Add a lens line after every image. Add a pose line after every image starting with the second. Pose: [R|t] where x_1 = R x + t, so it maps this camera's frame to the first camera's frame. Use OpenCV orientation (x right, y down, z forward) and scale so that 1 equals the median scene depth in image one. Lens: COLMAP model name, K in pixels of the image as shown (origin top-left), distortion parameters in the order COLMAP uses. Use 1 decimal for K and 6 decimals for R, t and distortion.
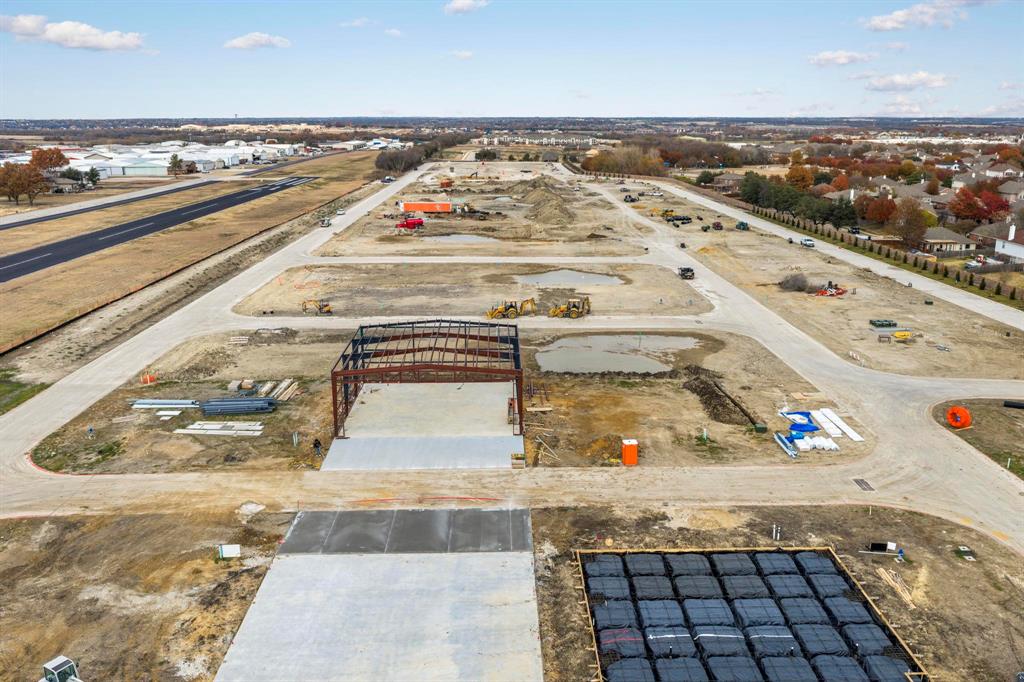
lens RADIAL K [[851.4, 0, 512.0], [0, 851.4, 341.0], [0, 0, 1]] dist [0.005998, -0.012762]
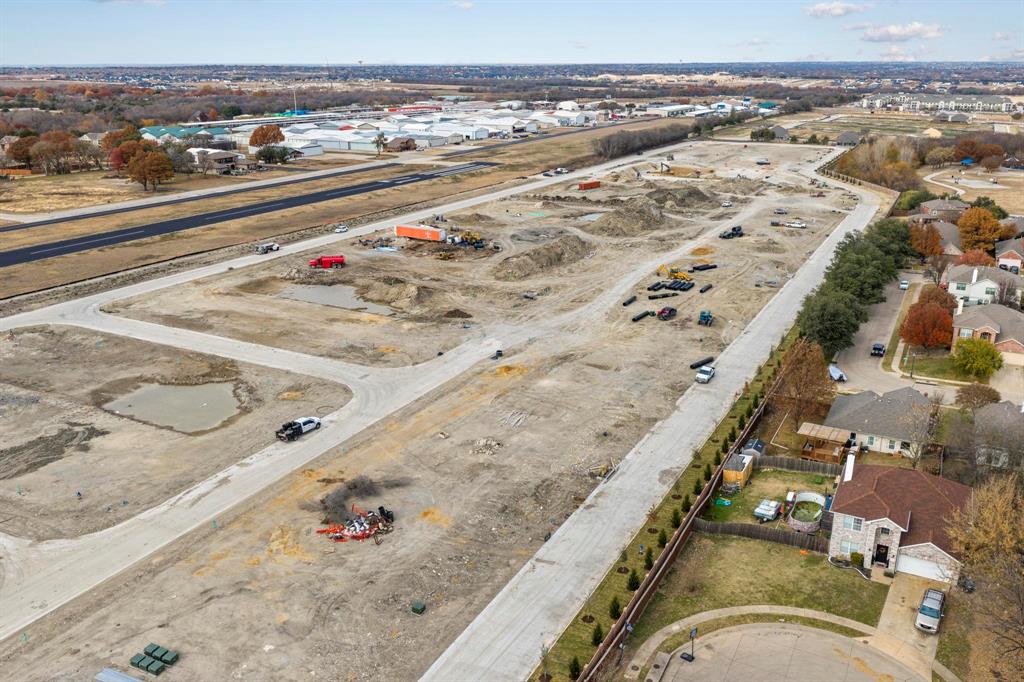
lens RADIAL K [[851.4, 0, 512.0], [0, 851.4, 341.0], [0, 0, 1]] dist [0.005998, -0.012762]
pose [[0.875378, 0.150101, -0.459546, 0.231854], [-0.122100, 0.988406, 0.090256, -0.081838], [0.467765, -0.022897, 0.883556, 0.167869]]
